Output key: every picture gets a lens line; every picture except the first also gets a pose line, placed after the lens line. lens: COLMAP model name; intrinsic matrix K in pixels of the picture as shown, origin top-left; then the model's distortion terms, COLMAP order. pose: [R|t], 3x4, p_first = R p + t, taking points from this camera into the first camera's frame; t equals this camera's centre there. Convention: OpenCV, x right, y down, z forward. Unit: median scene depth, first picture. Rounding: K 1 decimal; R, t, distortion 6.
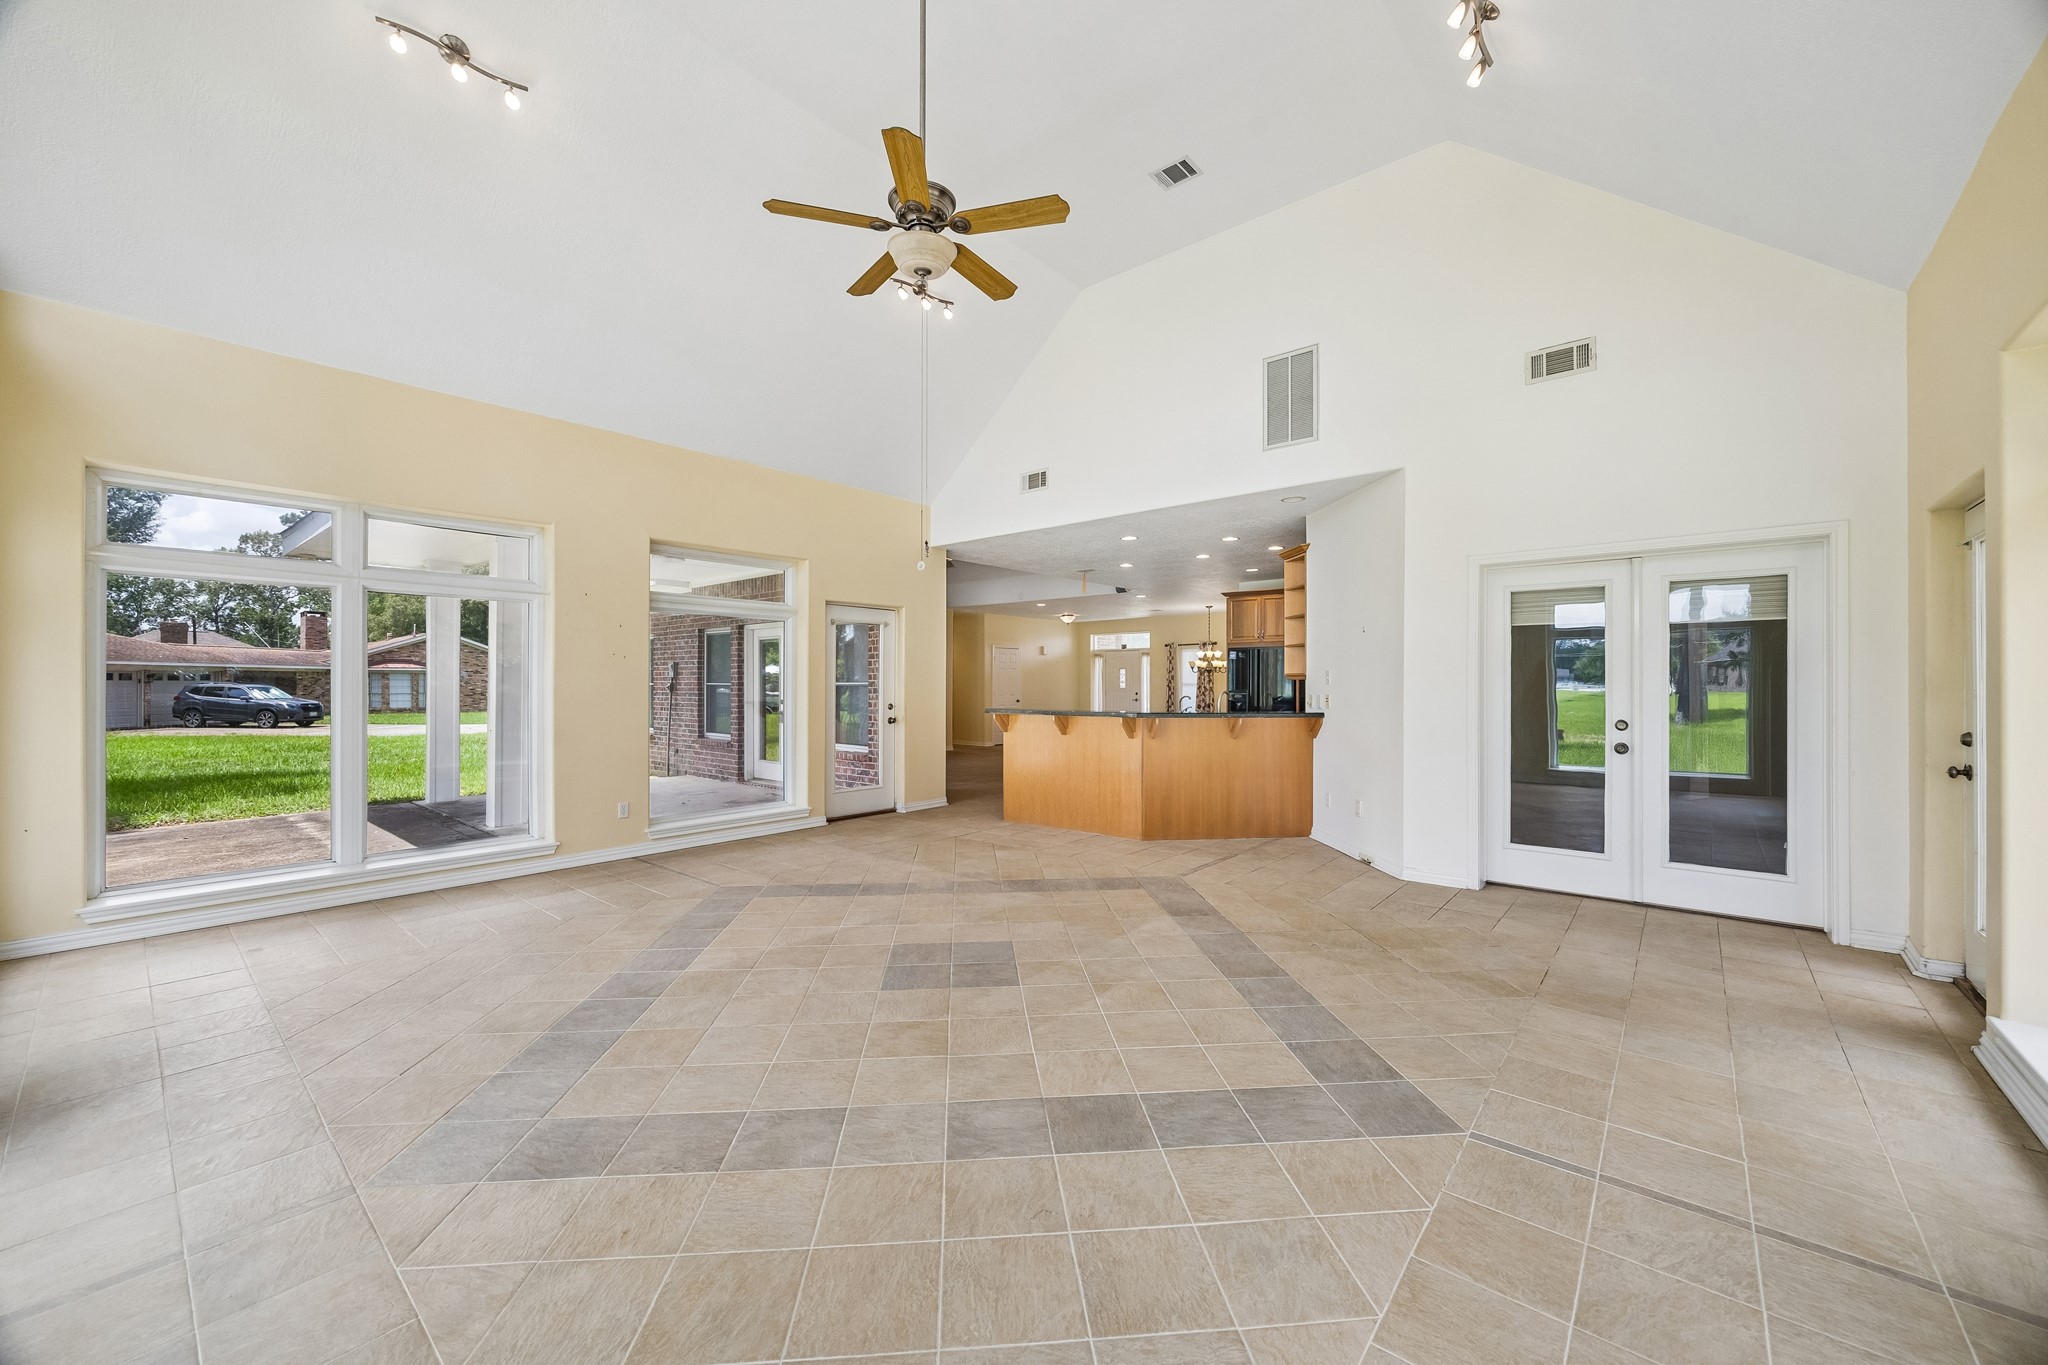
lens RADIAL K [[784.9, 0, 1018.5], [0, 784.9, 679.9], [0, 0, 1]] dist [-0.001663, 0.000338]
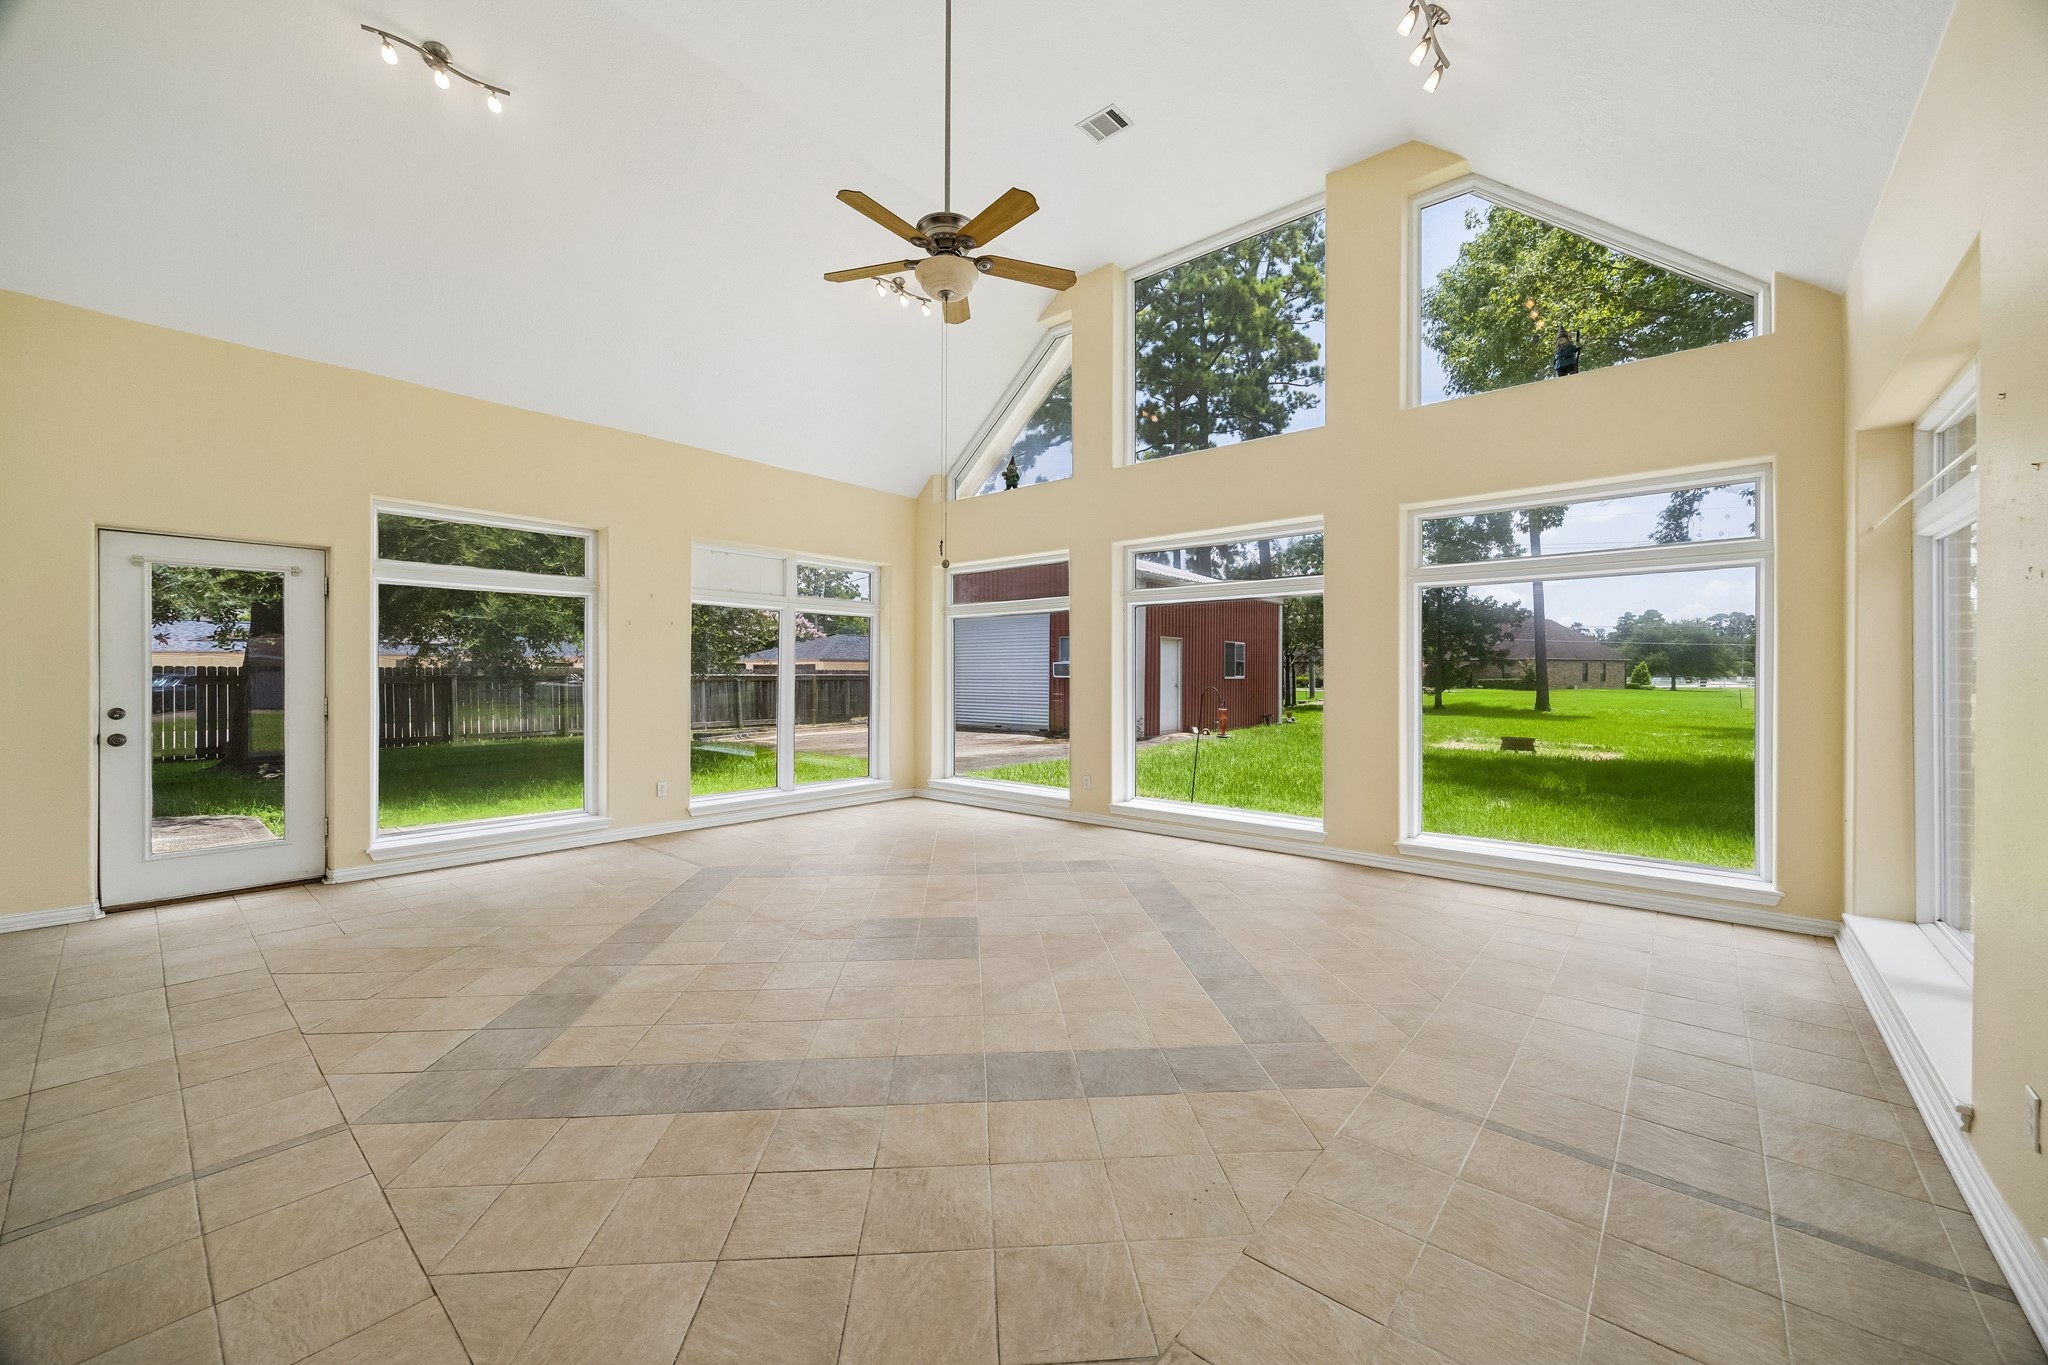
lens RADIAL K [[784.9, 0, 1020.9], [0, 784.9, 676.8], [0, 0, 1]] dist [-0.001663, 0.000338]
pose [[-0.999988, -0.001852, 0.004620, -0.202447], [-0.001863, 0.999996, -0.002330, 0.012472], [-0.004615, -0.002338, -0.999987, 1.822186]]
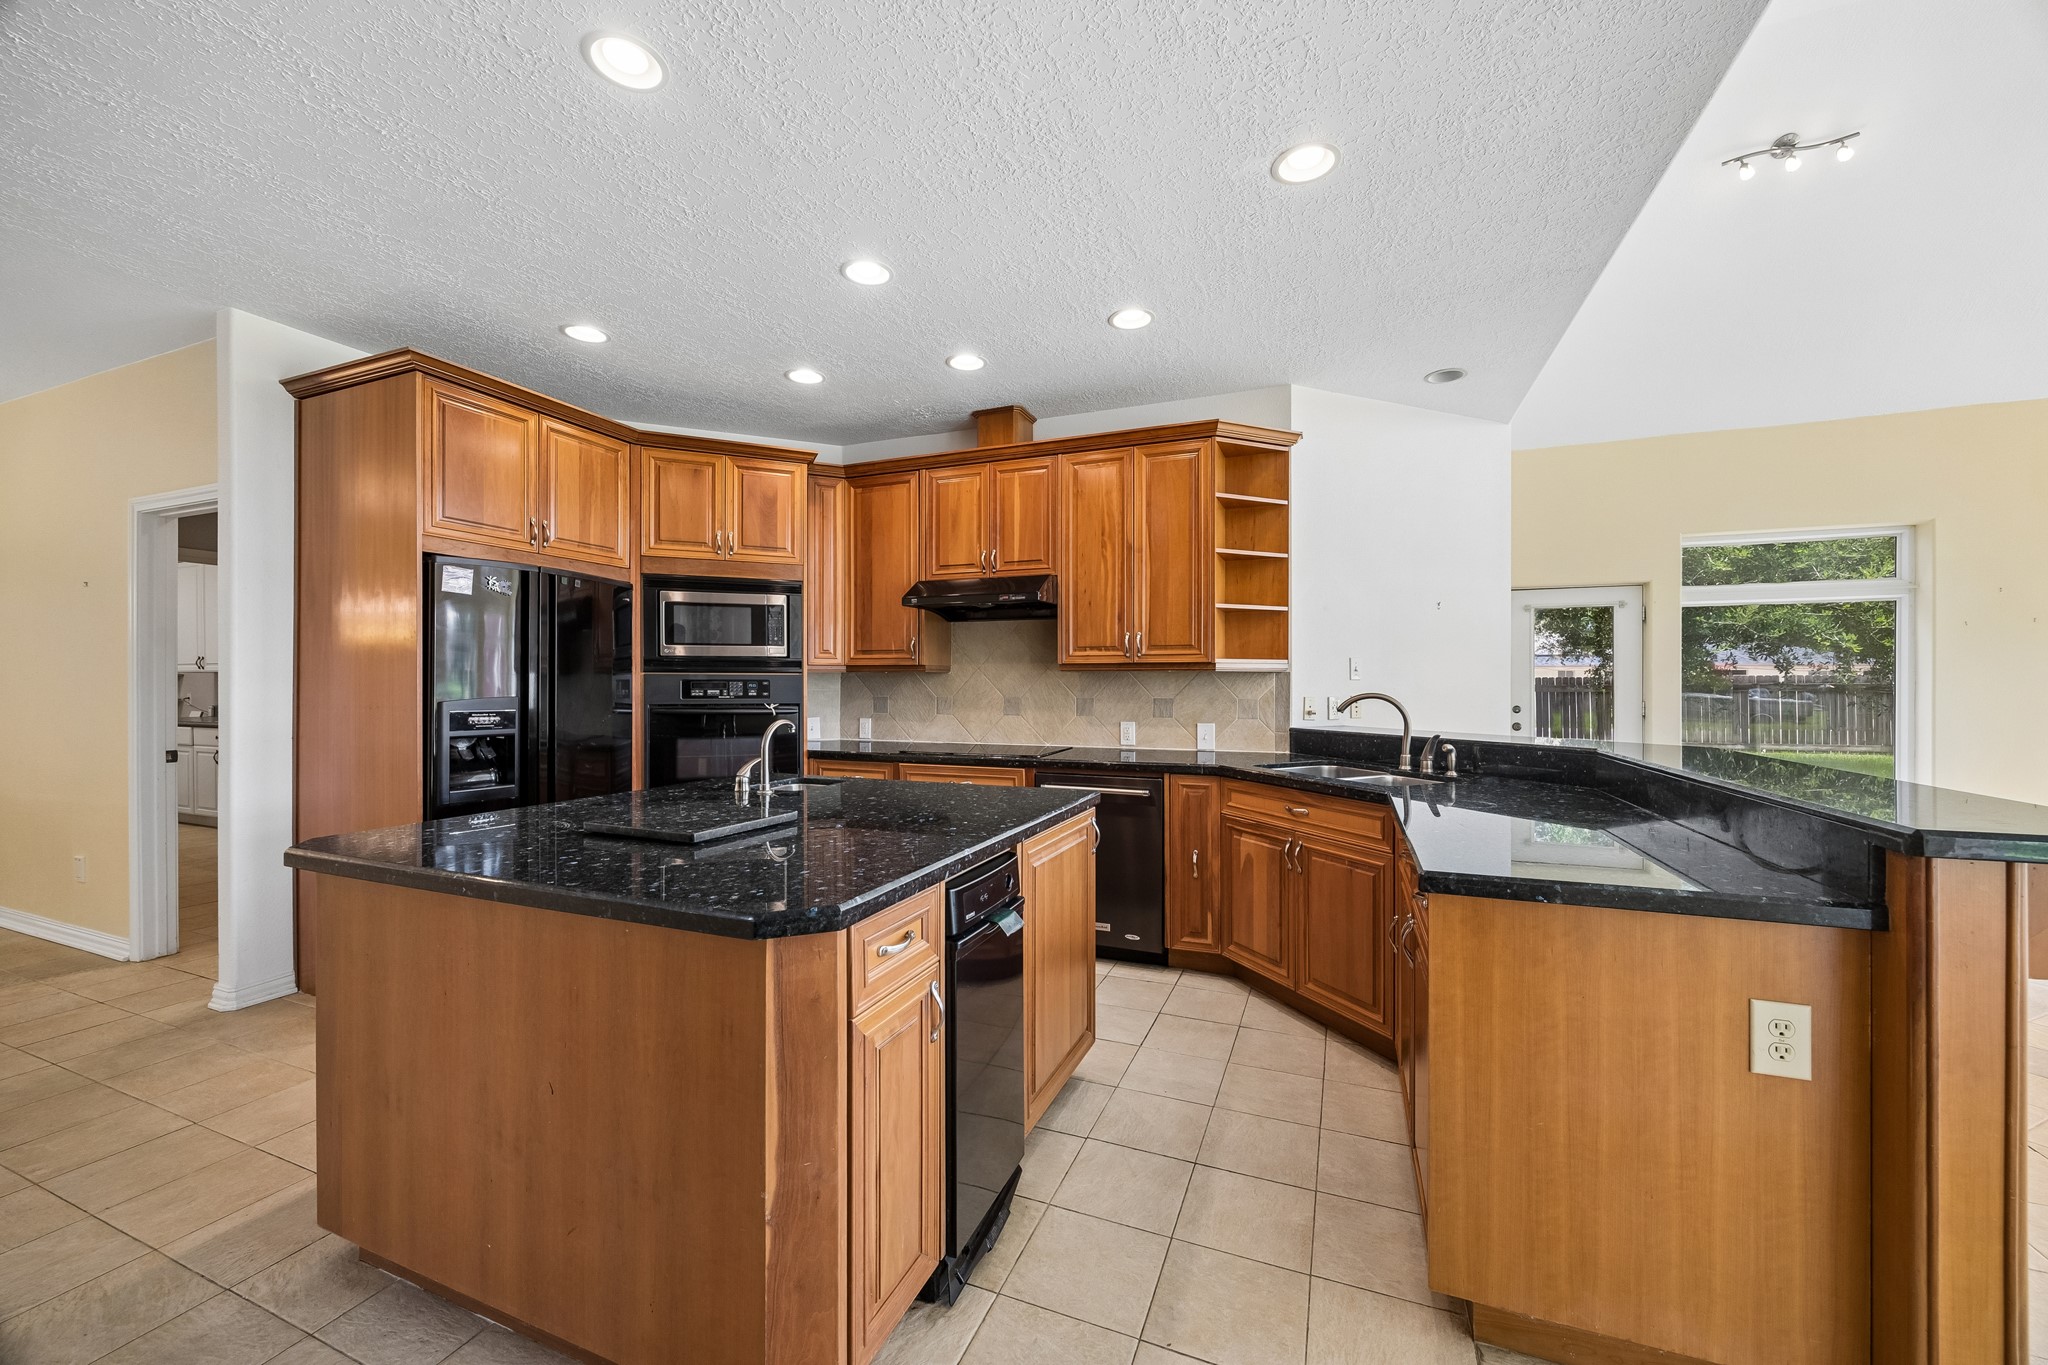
lens RADIAL K [[784.9, 0, 1031.4], [0, 784.9, 687.7], [0, 0, 1]] dist [-0.001663, 0.000338]
pose [[-0.320880, -0.004530, 0.947109, -0.186478], [-0.004428, 0.999985, 0.003283, 0.018790], [-0.947109, -0.003141, -0.320895, 2.360236]]
